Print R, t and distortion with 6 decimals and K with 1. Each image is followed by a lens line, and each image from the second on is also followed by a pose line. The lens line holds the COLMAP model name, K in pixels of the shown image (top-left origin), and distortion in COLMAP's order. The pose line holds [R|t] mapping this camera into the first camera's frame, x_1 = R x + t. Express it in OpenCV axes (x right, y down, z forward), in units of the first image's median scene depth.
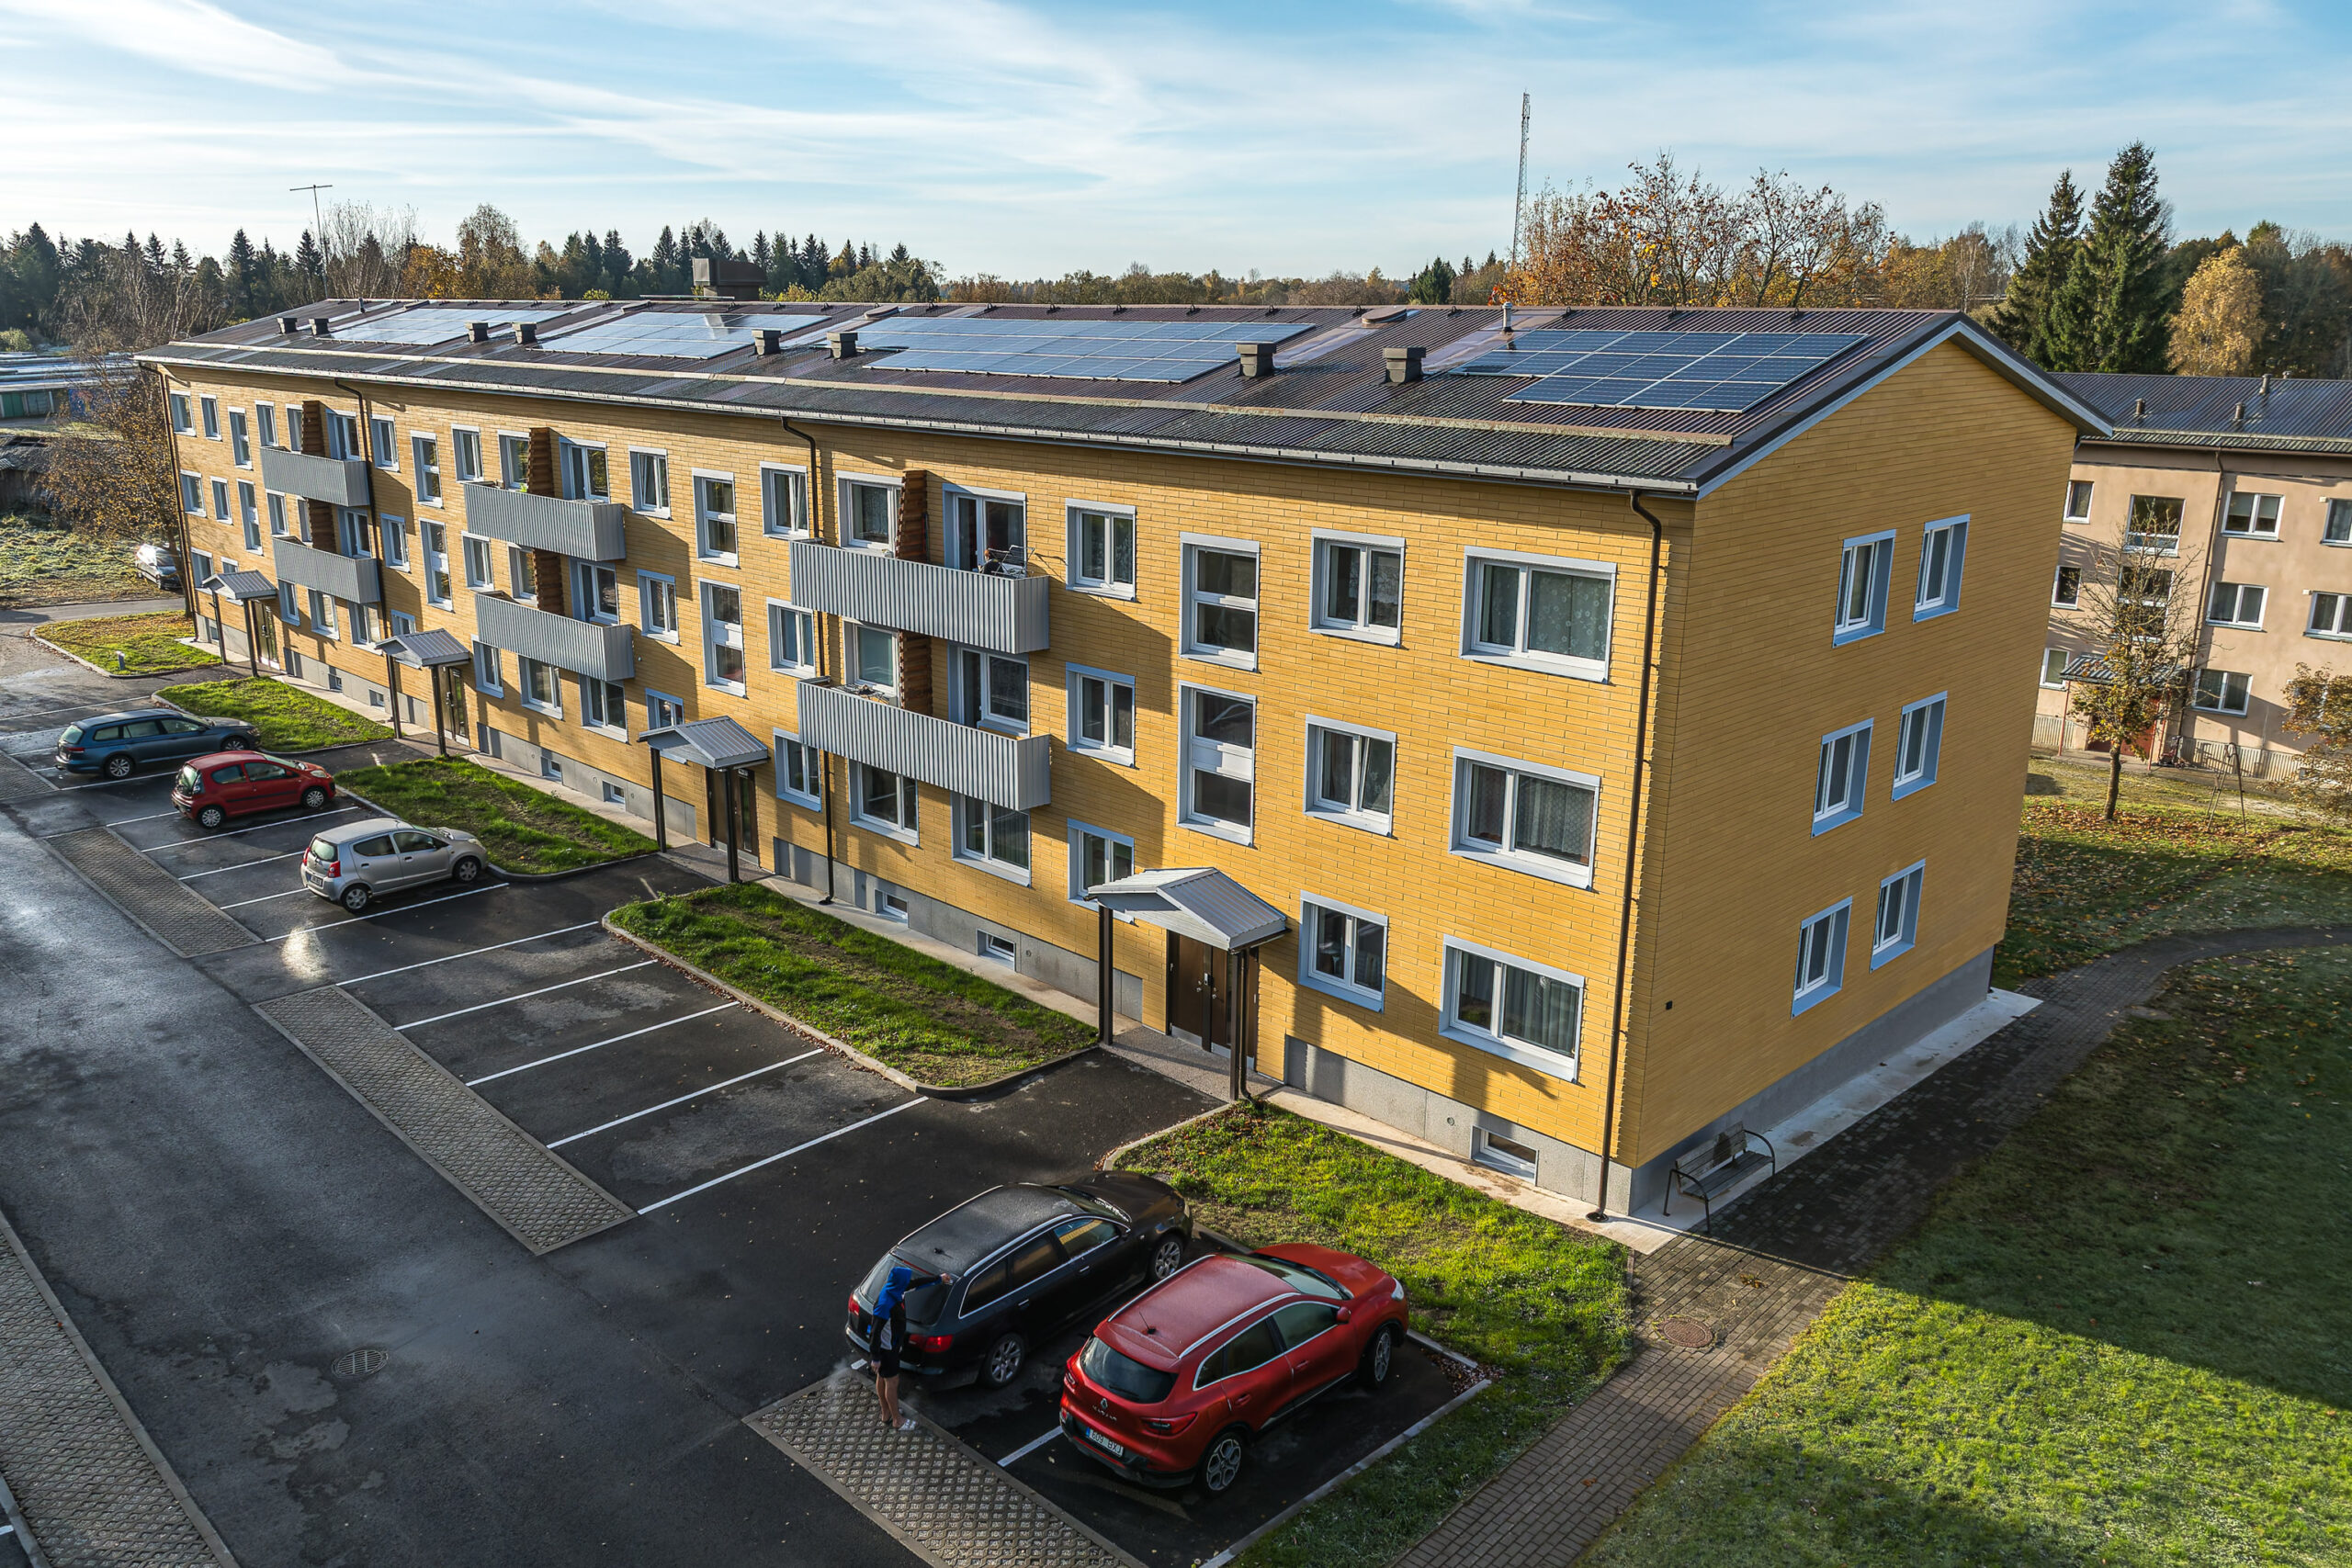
lens RADIAL K [[1803.3, 0, 1063.9], [0, 1803.3, 782.3], [0, 0, 1]] dist [0.003151, -0.007942]
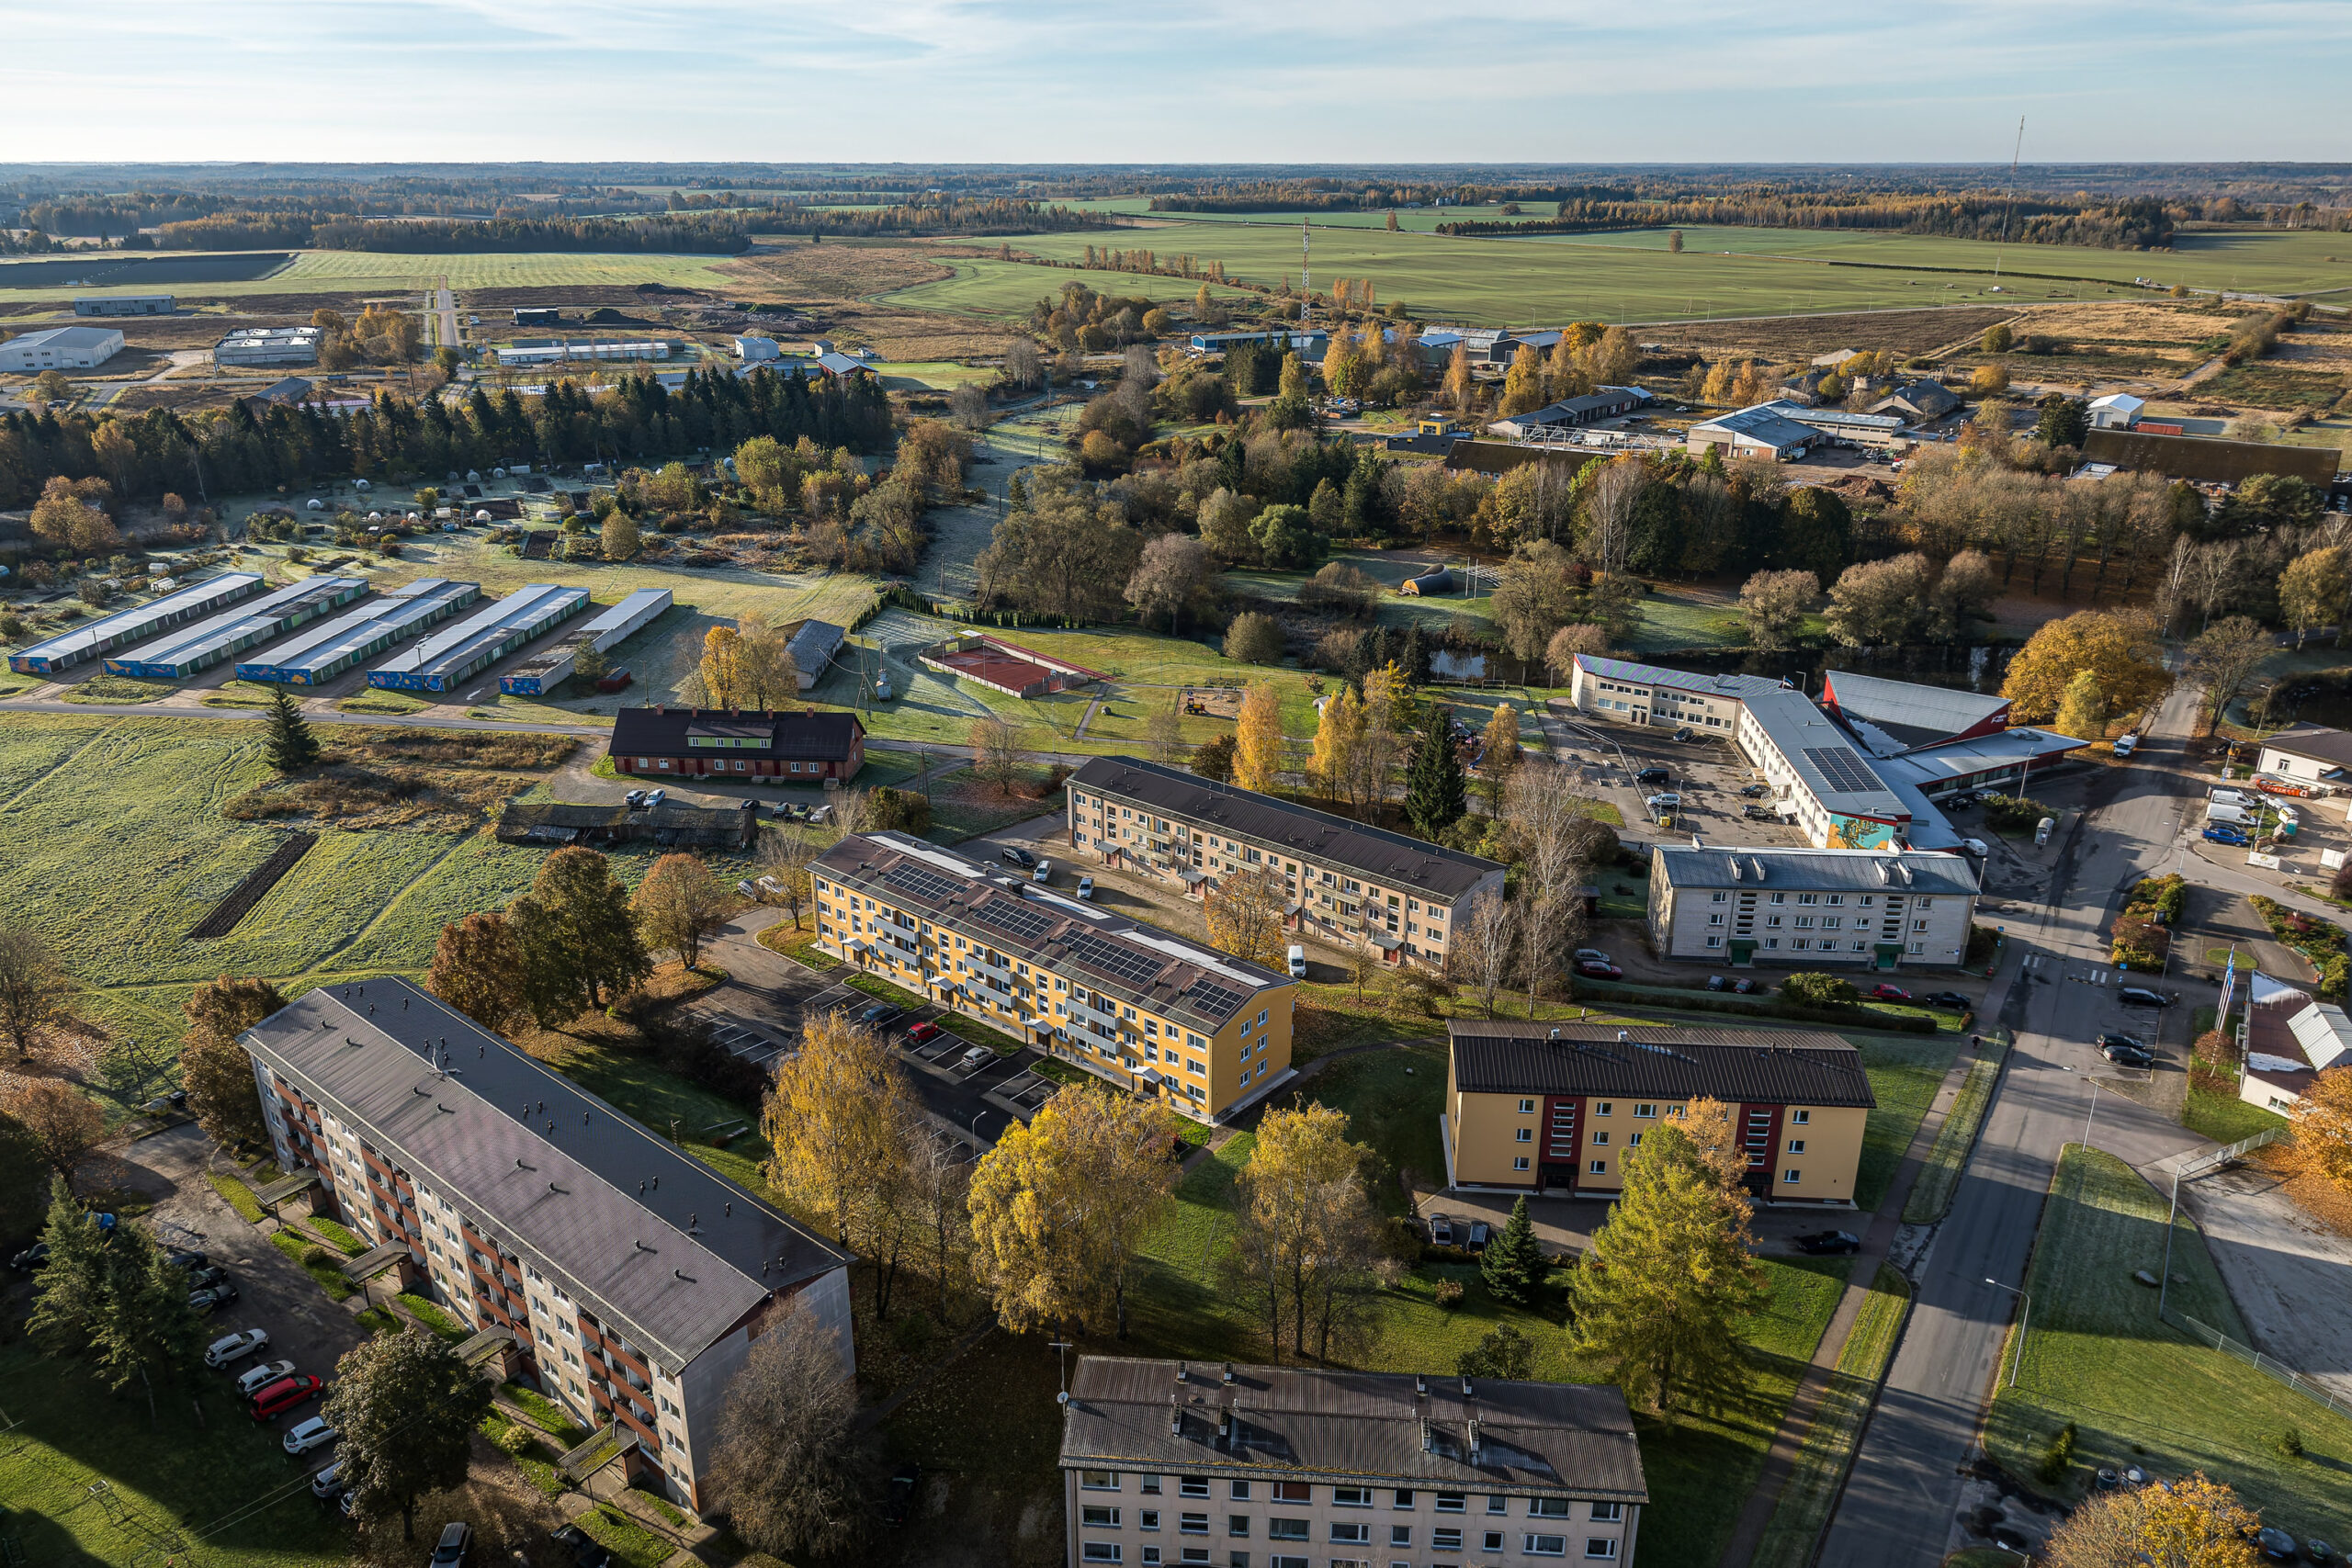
lens RADIAL K [[1679.7, 0, 1083.2], [0, 1679.7, 776.3], [0, 0, 1]] dist [-0.000091, -0.001278]
pose [[0.995490, -0.051748, 0.079509, -0.559435], [0.043898, 0.994267, 0.097494, -1.533013], [-0.084098, -0.093565, 0.992055, -4.637768]]
